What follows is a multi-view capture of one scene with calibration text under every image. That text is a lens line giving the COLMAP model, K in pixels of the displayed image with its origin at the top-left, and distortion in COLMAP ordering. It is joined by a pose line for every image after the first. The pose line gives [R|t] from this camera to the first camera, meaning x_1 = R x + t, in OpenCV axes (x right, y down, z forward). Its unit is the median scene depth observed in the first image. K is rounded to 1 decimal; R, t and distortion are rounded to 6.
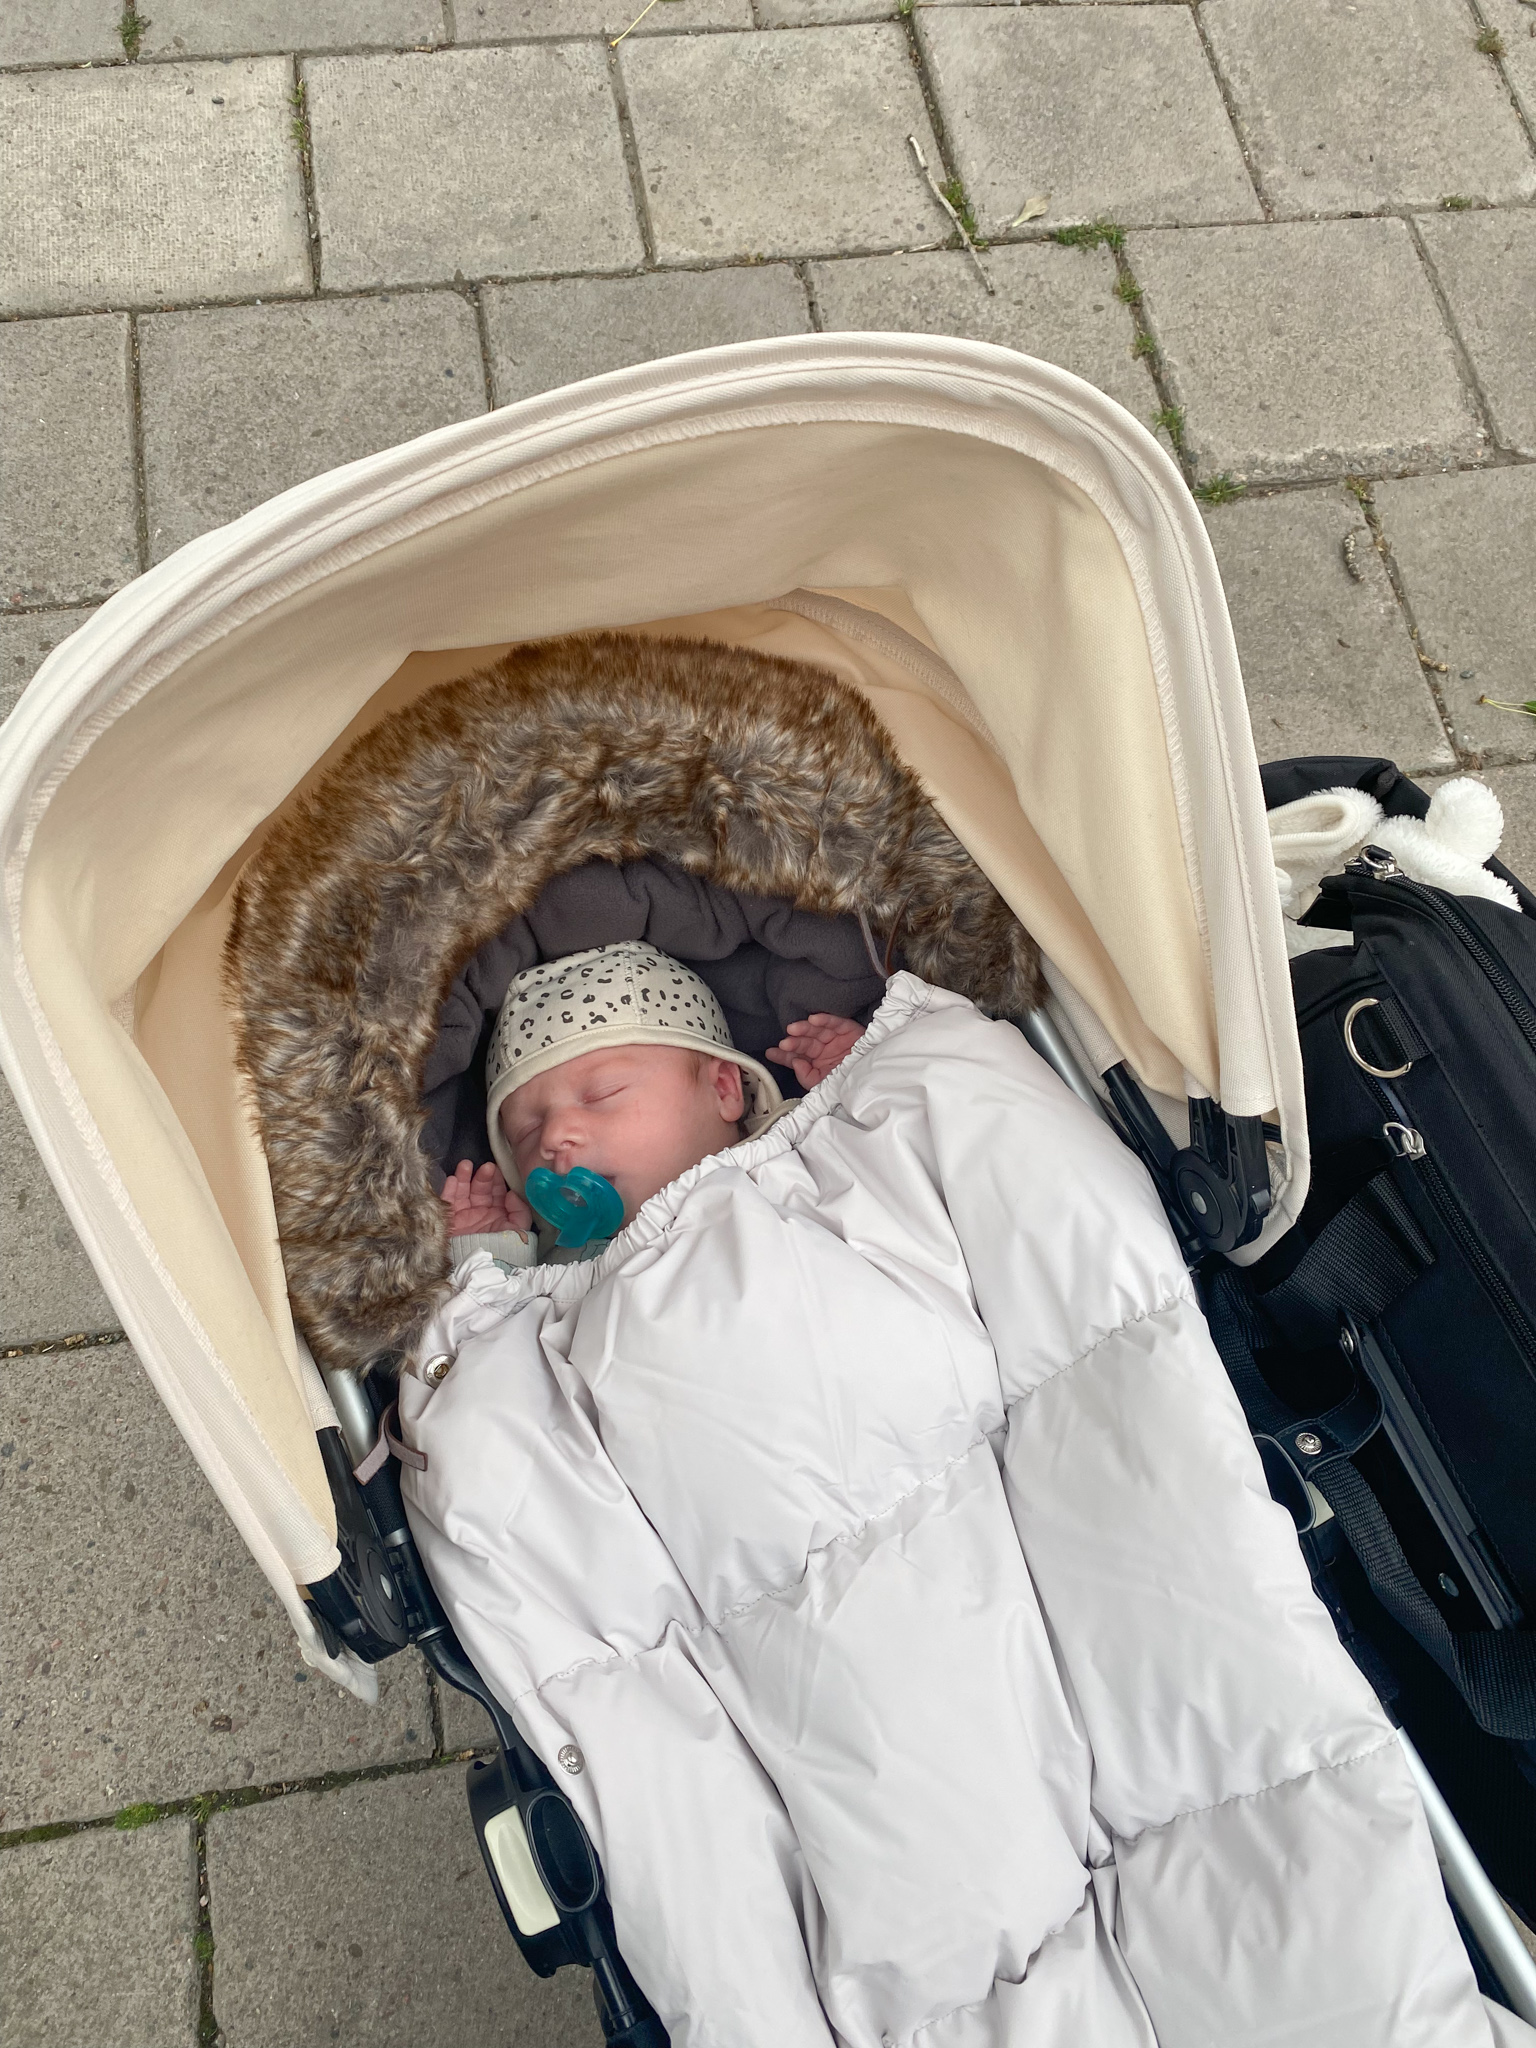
lens RADIAL K [[1566.3, 0, 768.0], [0, 1566.3, 1024.0], [0, 0, 1]] dist [0.012298, -0.007999]
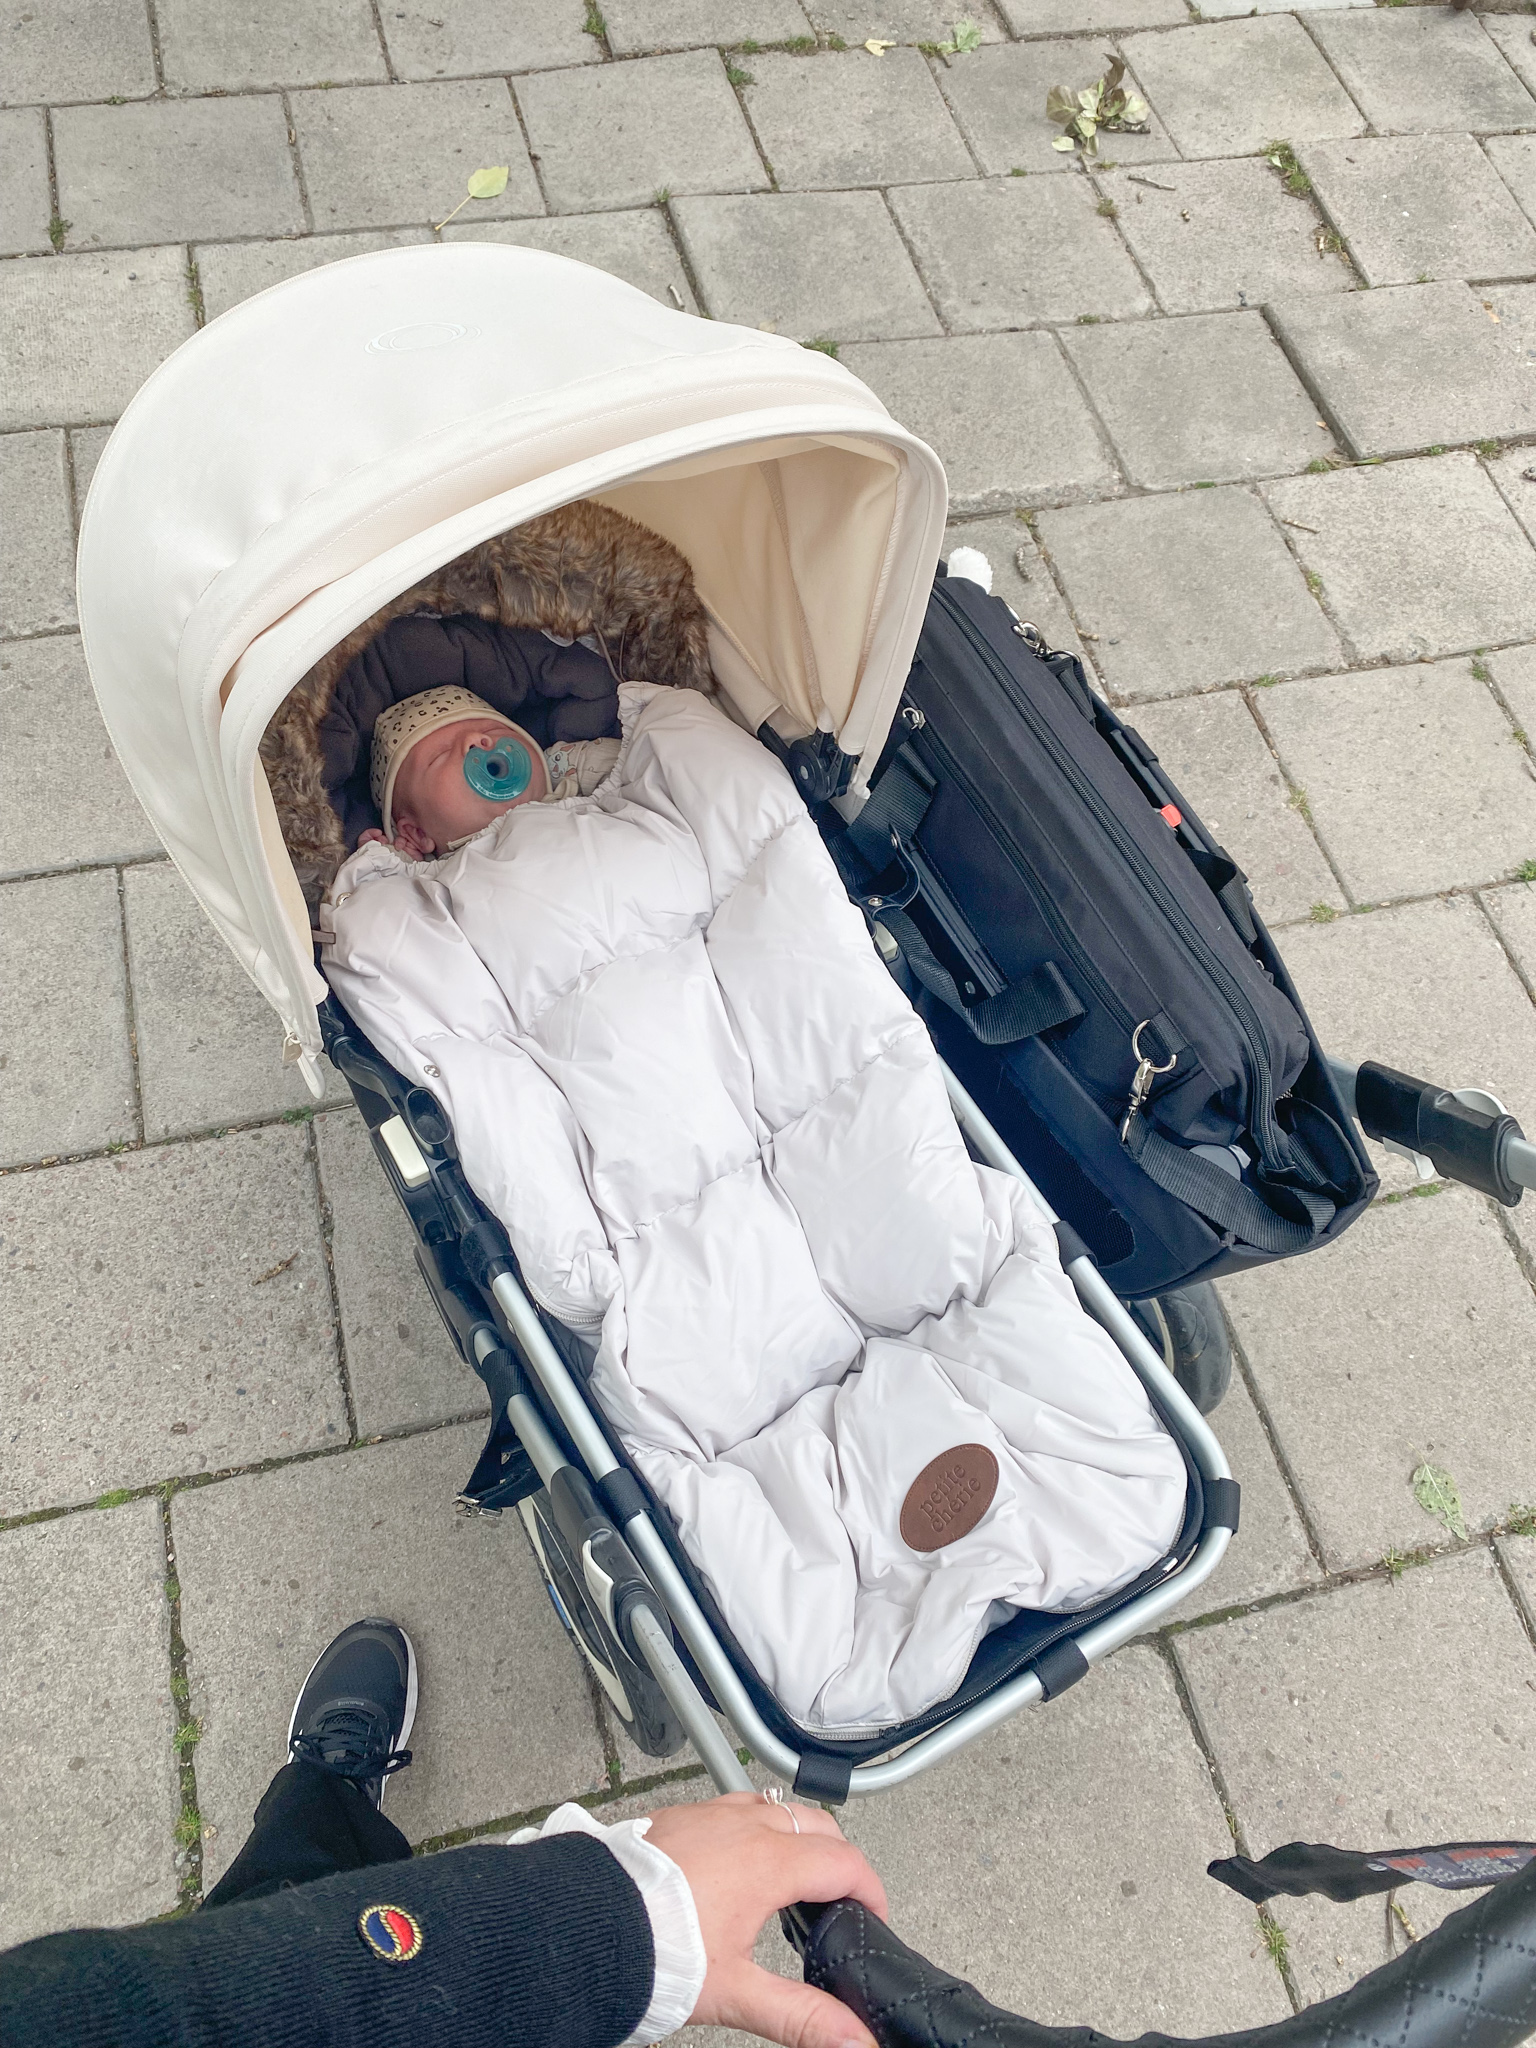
lens RADIAL K [[1617.7, 0, 762.8], [0, 1617.7, 1015.1], [0, 0, 1]] dist [-0.005038, 0.021108]
pose [[0.995617, -0.066055, 0.066213, 0.040501], [0.074716, 0.987575, -0.138249, 0.239748], [-0.056258, 0.142590, 0.988182, -0.261866]]
